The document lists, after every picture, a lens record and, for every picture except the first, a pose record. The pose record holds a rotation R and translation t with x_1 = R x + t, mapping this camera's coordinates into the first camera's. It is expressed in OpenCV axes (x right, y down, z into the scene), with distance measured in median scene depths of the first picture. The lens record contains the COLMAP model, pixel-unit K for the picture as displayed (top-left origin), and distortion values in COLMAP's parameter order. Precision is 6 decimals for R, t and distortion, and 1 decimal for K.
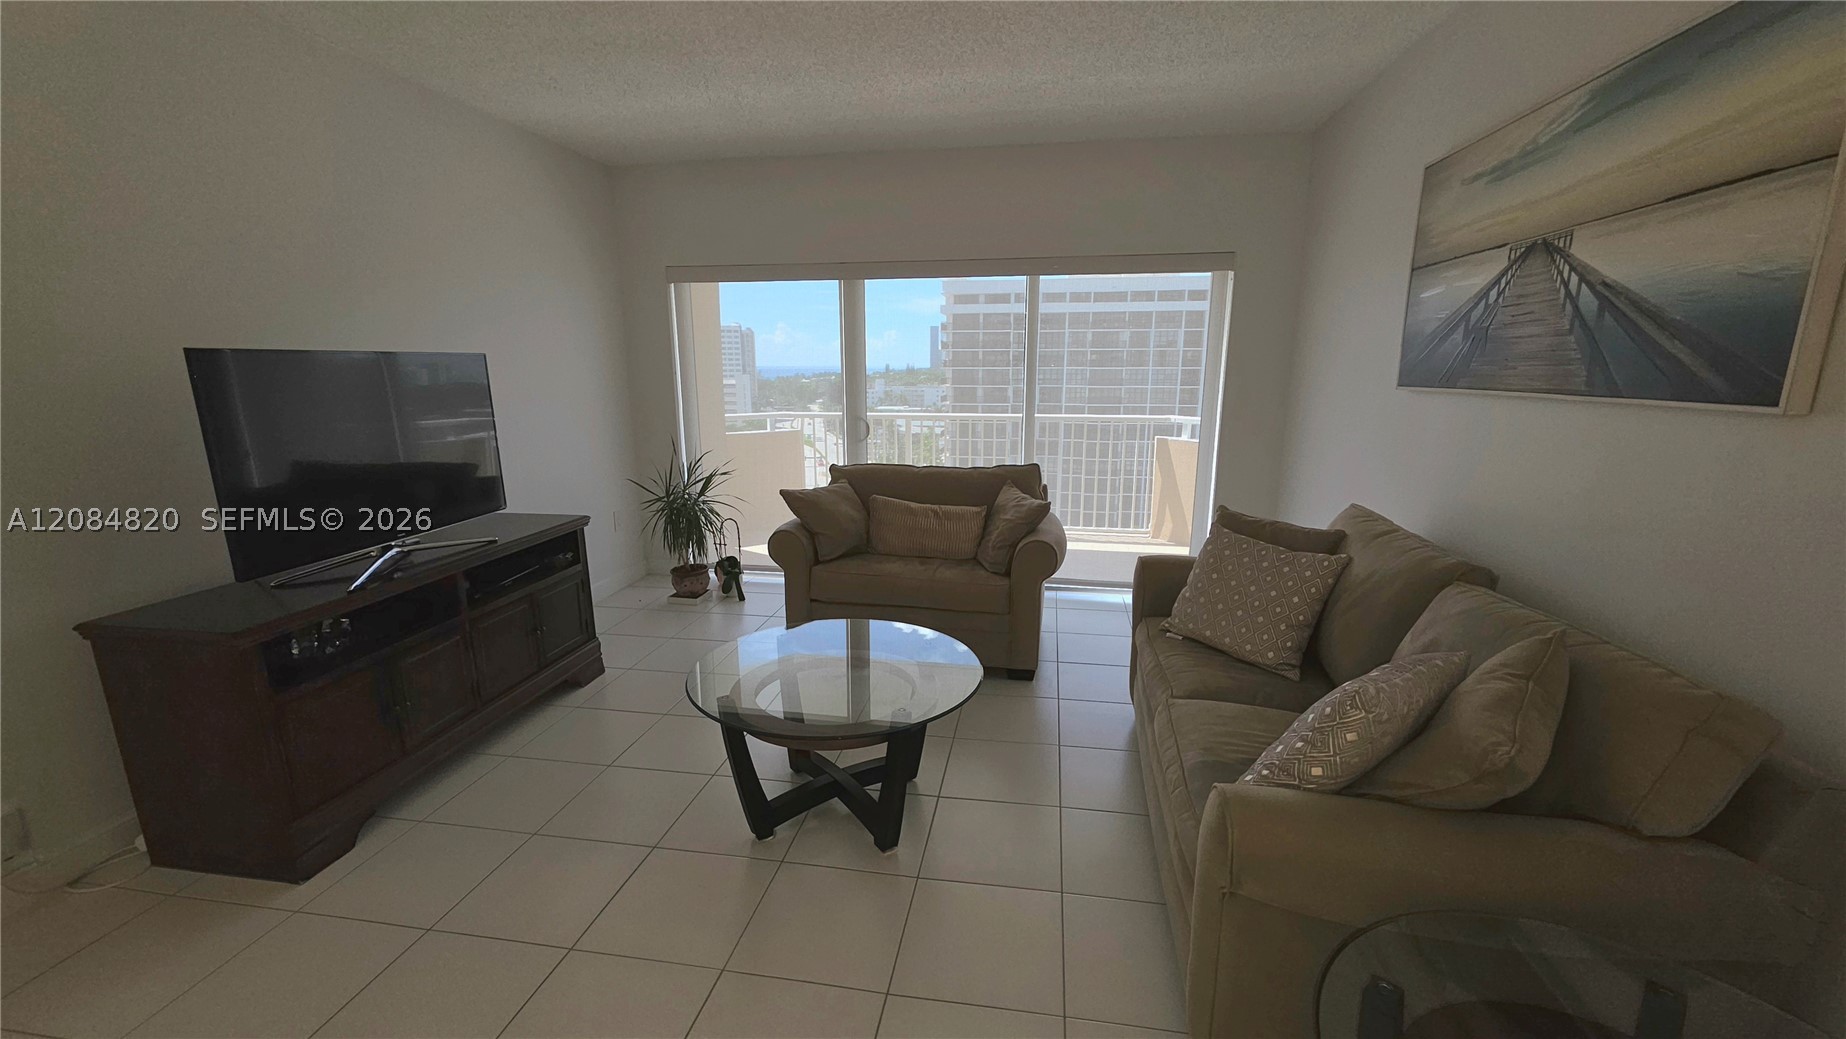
lens RADIAL K [[740.4, 0, 921.8], [0, 740.4, 531.5], [0, 0, 1]] dist [0.000568, 0.000565]
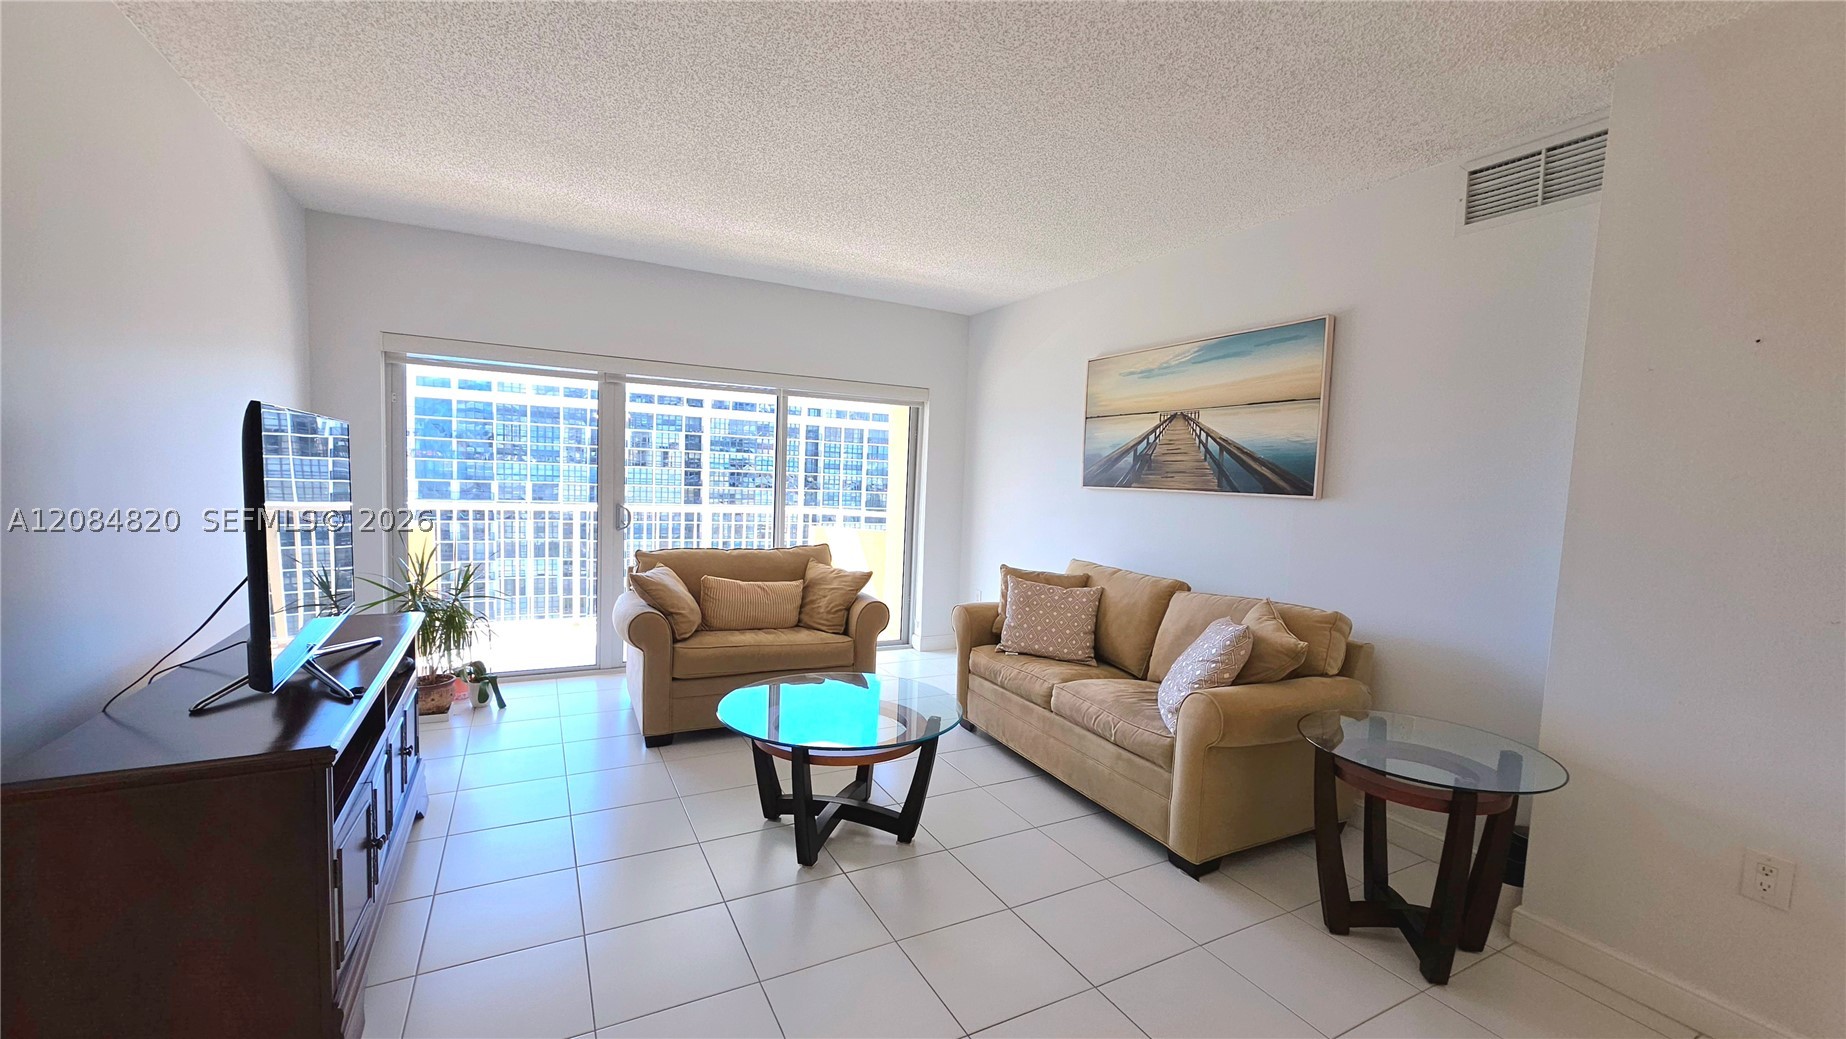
lens RADIAL K [[740.4, 0, 908.7], [0, 740.4, 527.8], [0, 0, 1]] dist [0.000568, 0.000565]
pose [[0.794112, -0.009572, 0.607696, -0.867223], [0.093414, 0.989917, -0.106478, 0.043406], [-0.600549, 0.141323, 0.787000, -0.056998]]
